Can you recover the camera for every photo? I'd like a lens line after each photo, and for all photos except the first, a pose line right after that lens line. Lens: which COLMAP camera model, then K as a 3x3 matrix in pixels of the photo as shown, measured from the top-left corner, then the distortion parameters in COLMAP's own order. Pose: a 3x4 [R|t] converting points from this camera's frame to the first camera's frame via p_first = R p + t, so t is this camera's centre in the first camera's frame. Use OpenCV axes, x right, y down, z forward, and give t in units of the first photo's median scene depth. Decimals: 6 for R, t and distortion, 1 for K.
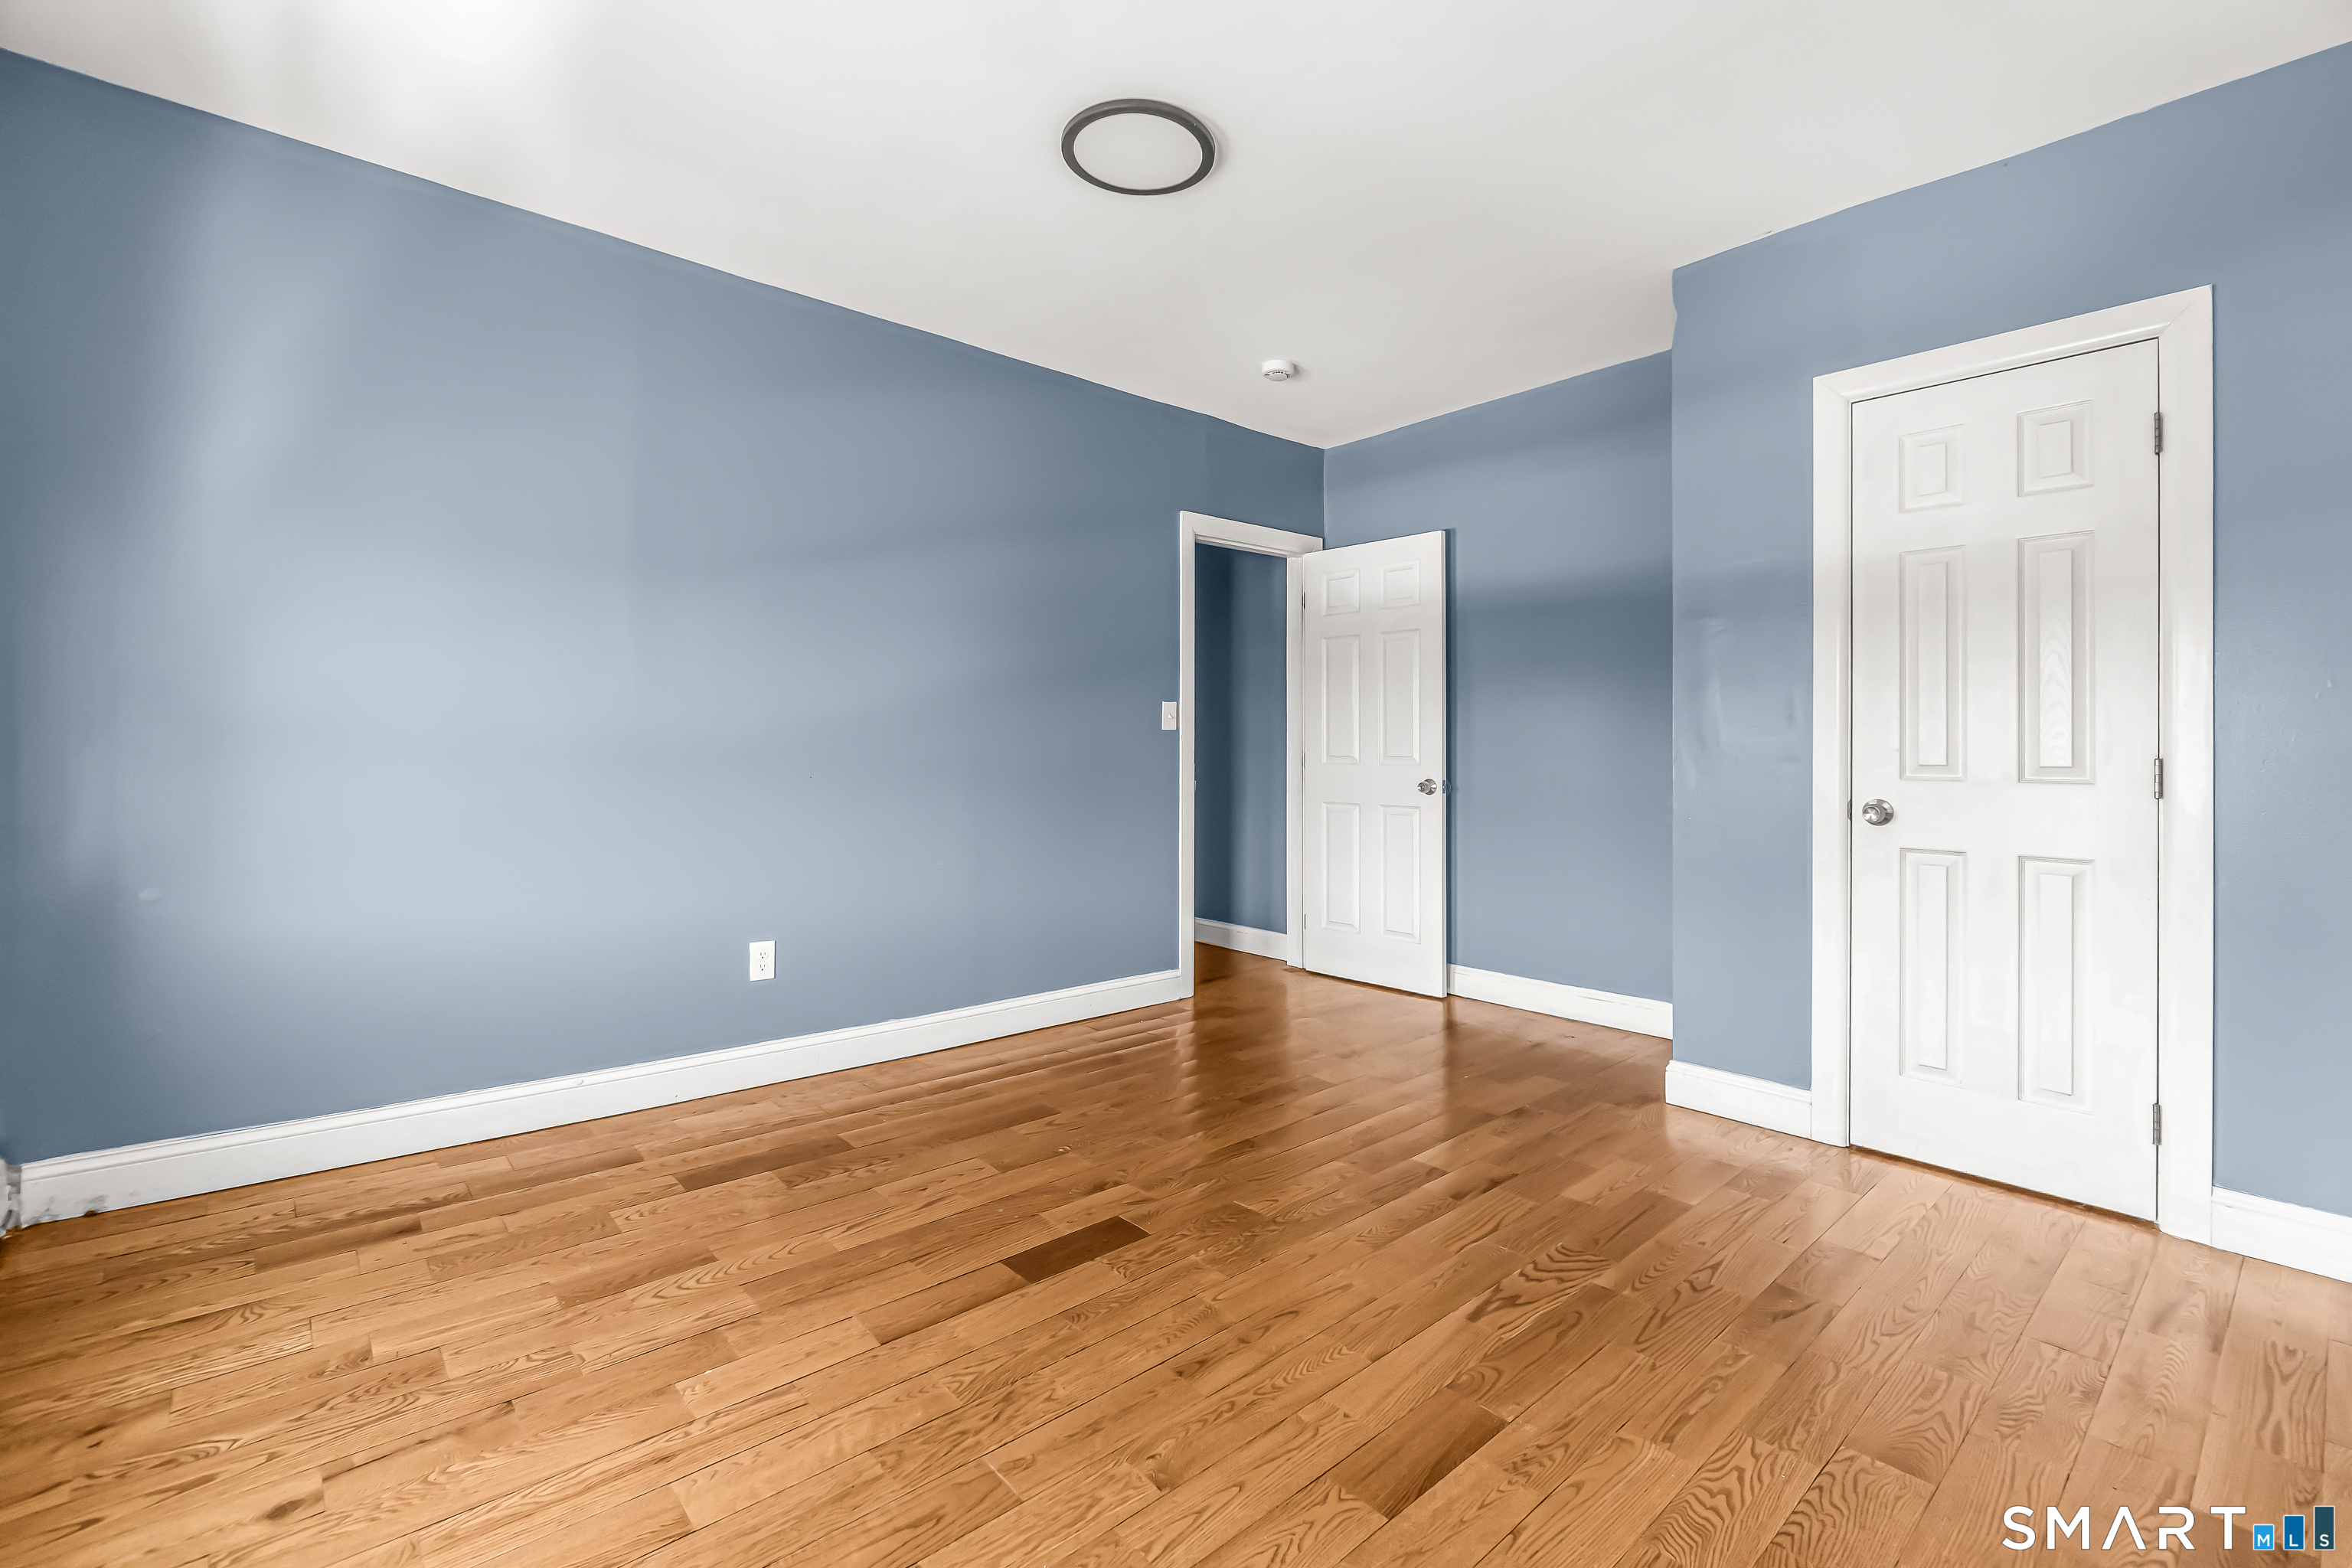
lens RADIAL K [[1018.5, 0, 1172.9], [0, 1018.5, 750.0], [0, 0, 1]] dist [-0.002391, -0.000067]
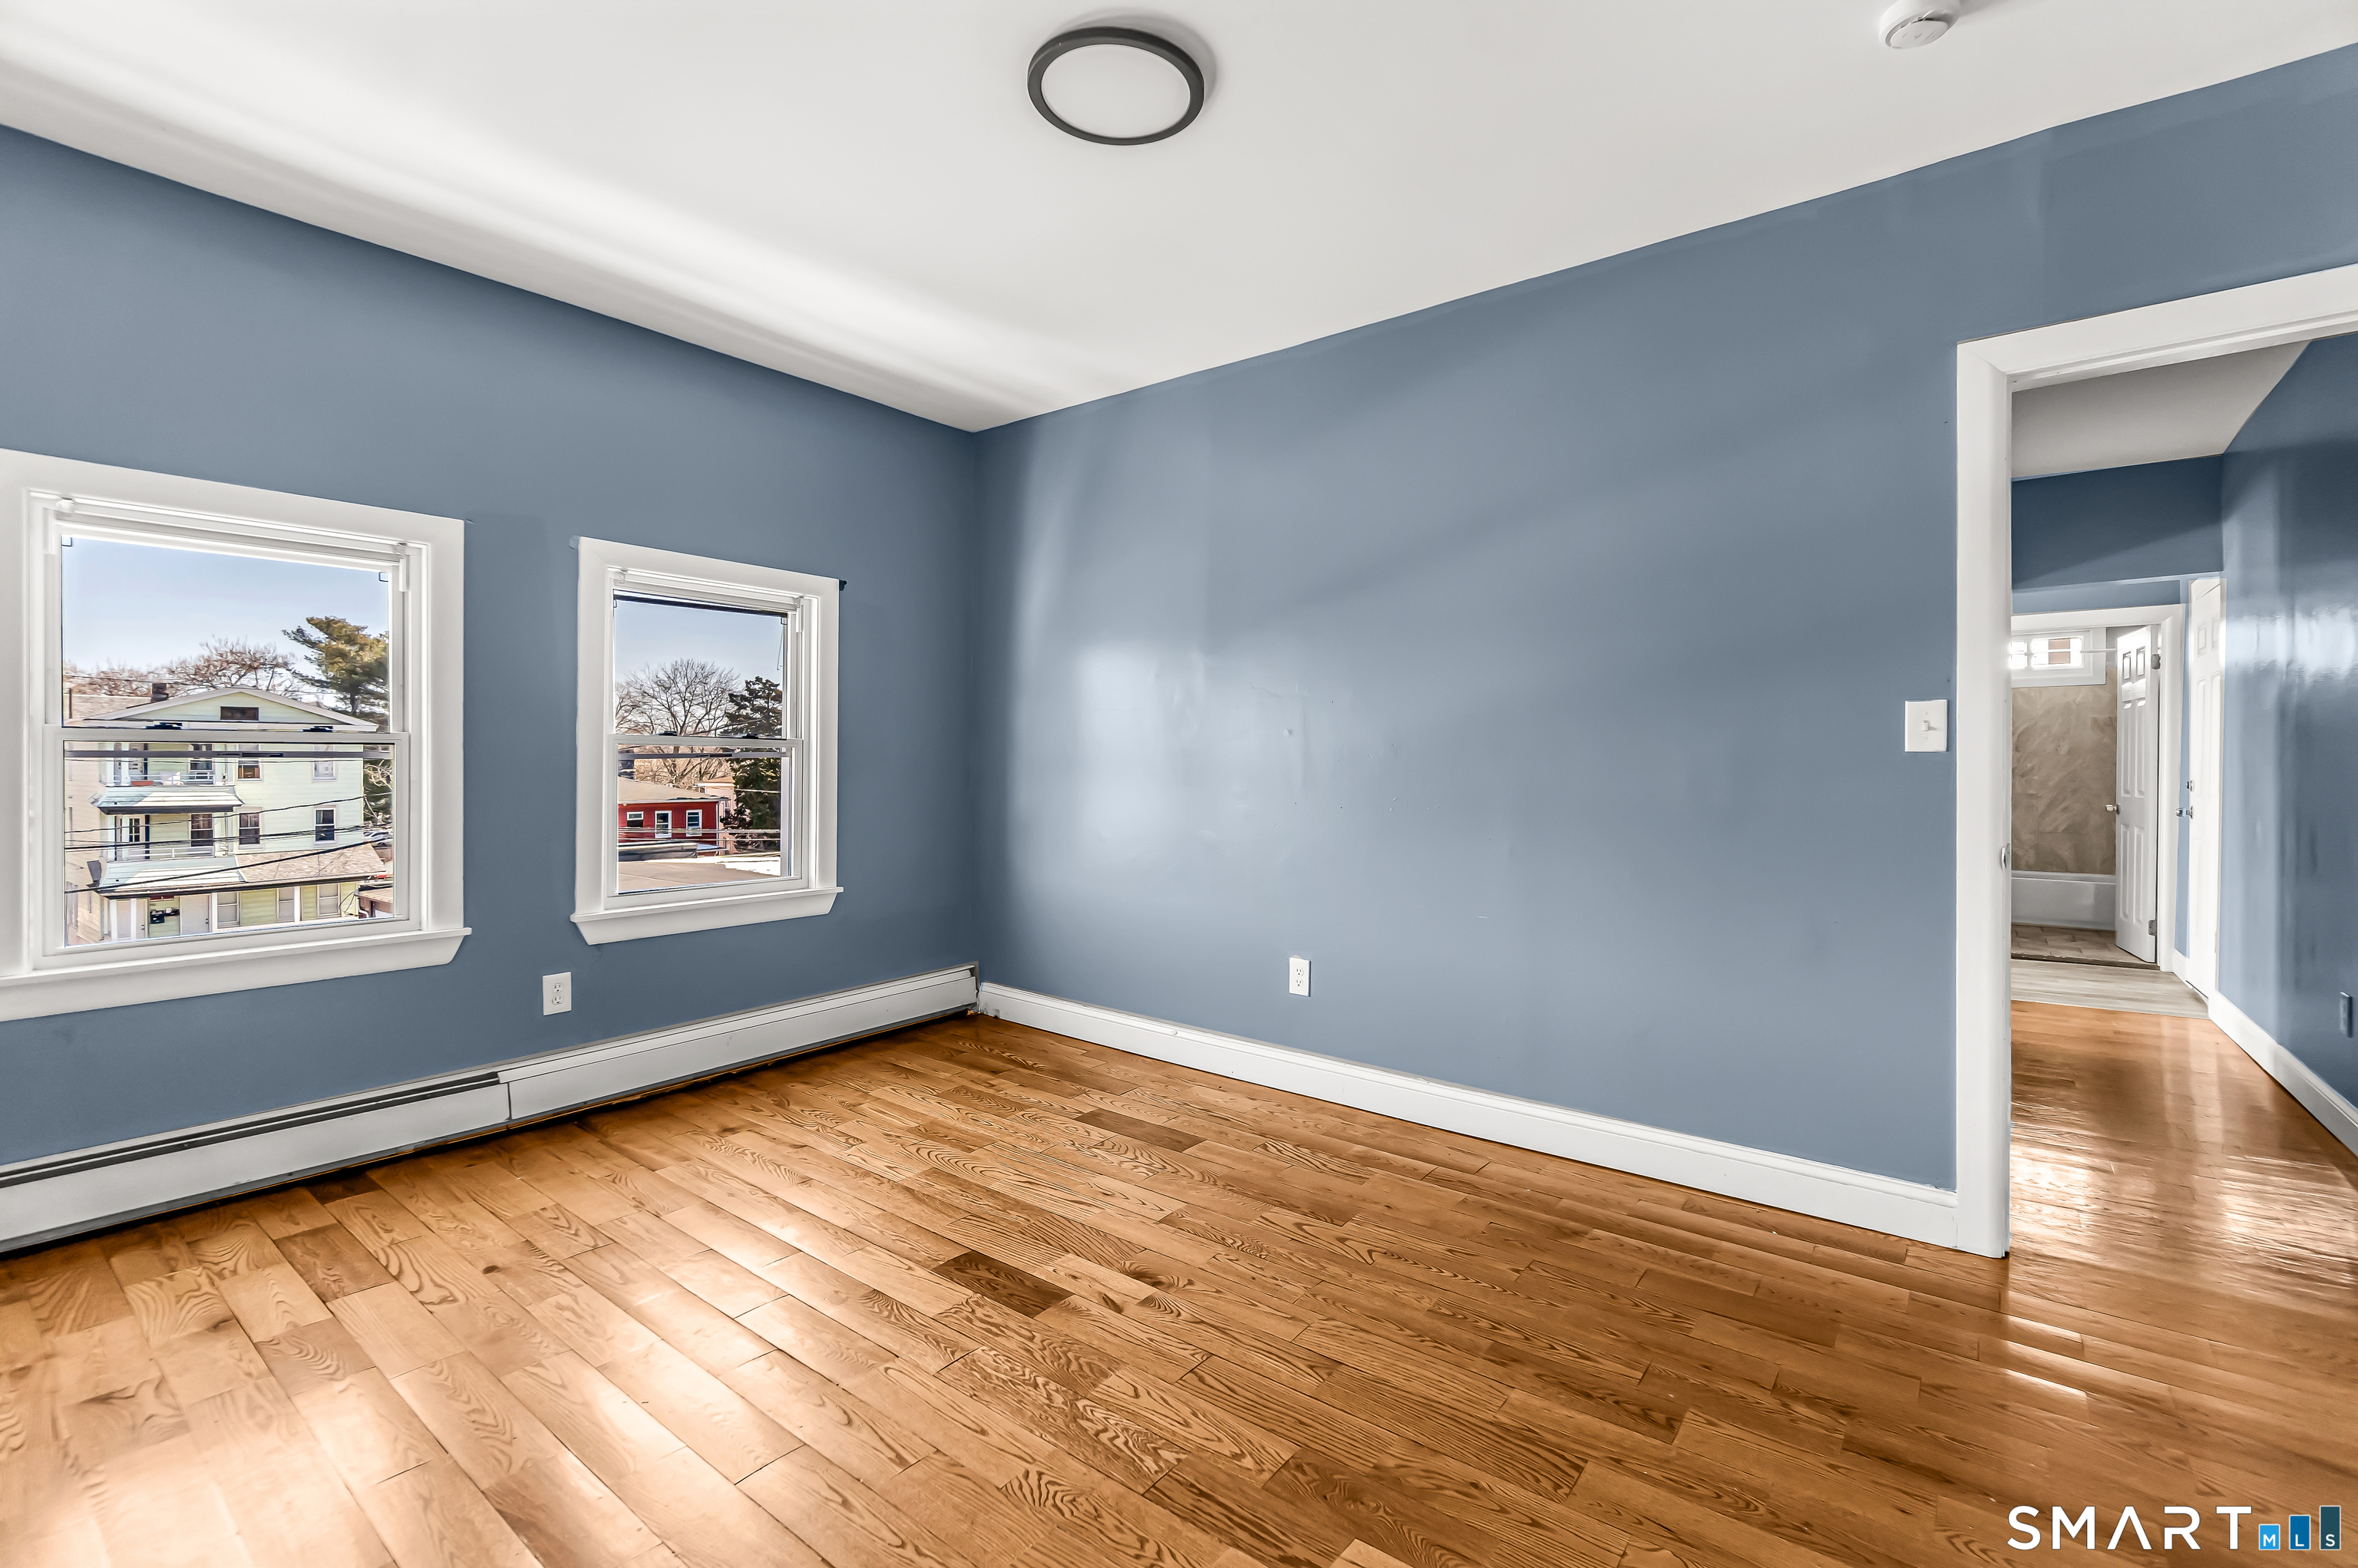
lens RADIAL K [[1024.5, 0, 1182.4], [0, 1024.5, 775.4], [0, 0, 1]] dist [-0.004258, -0.000461]
pose [[0.190202, 0.003811, -0.981738, 0.800426], [-0.007178, 0.999971, 0.002491, -0.008831], [0.981719, 0.006573, 0.190224, 0.853714]]
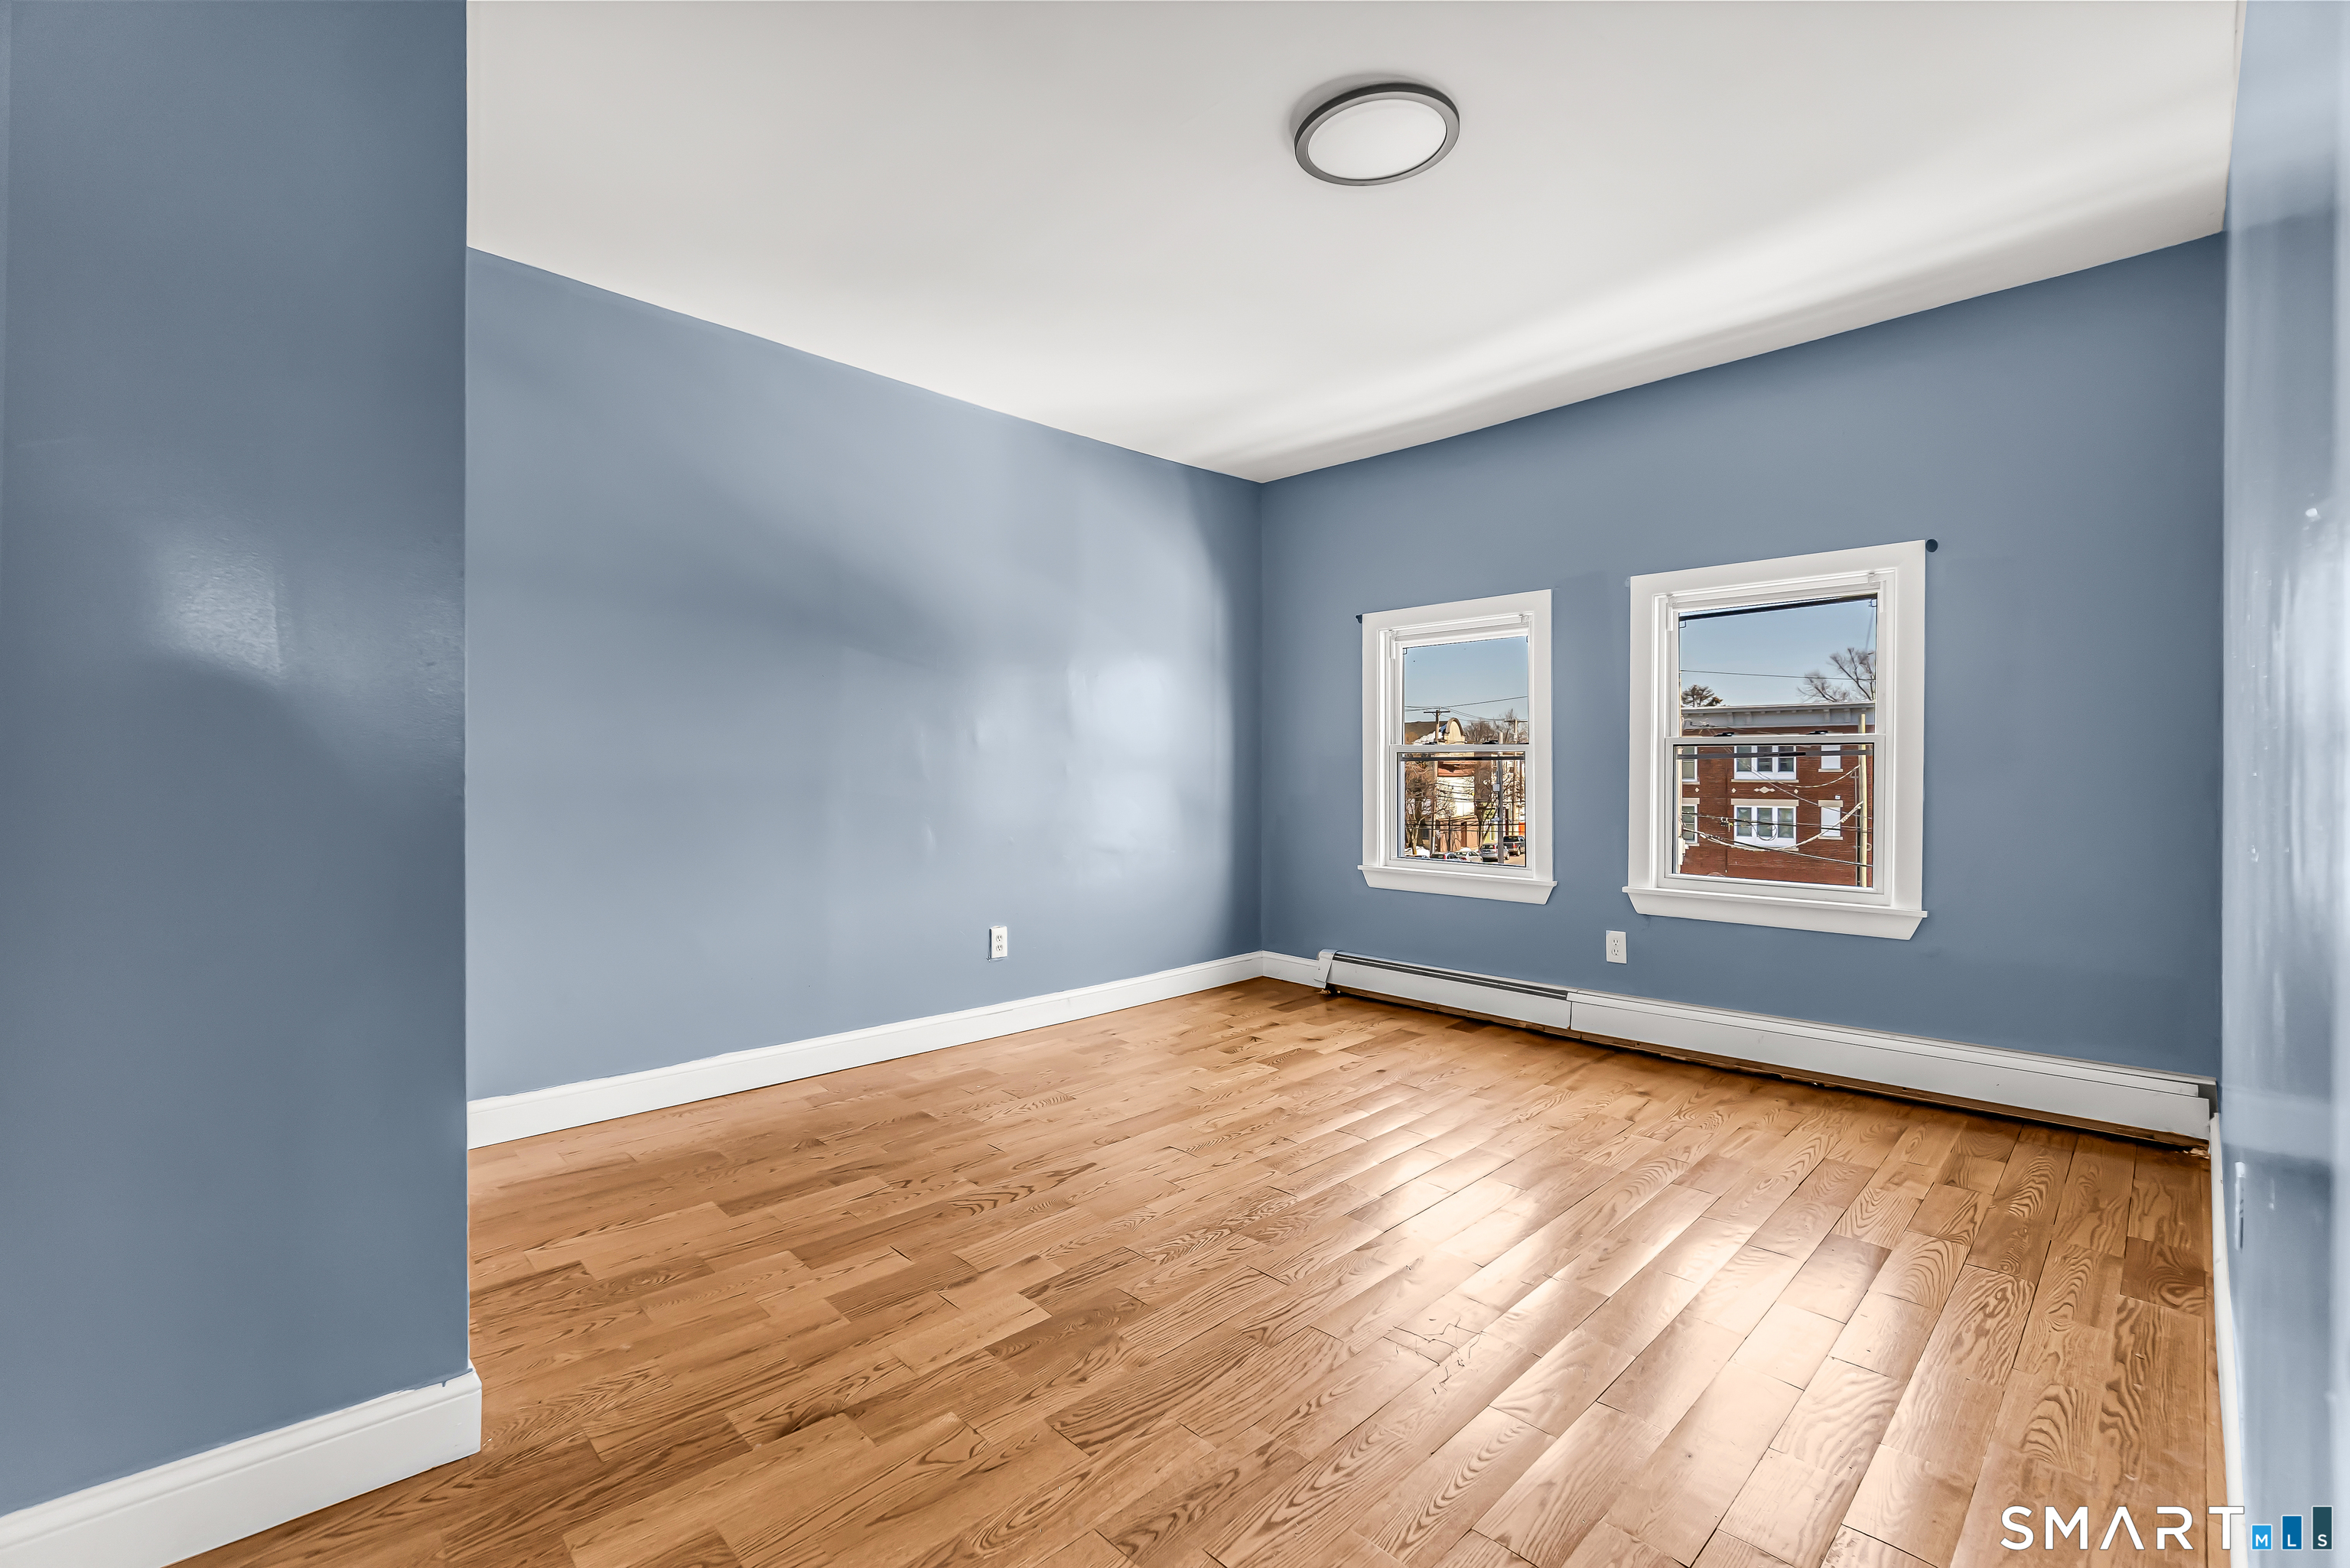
lens RADIAL K [[1044.8, 0, 1175.0], [0, 1044.8, 784.0], [0, 0, 1]] dist [-0.000639, 0.000172]
pose [[-0.998618, -0.009770, -0.051635, 0.197250], [-0.010889, 0.999711, 0.021430, -0.009473], [0.051411, 0.021963, -0.998436, 1.882189]]
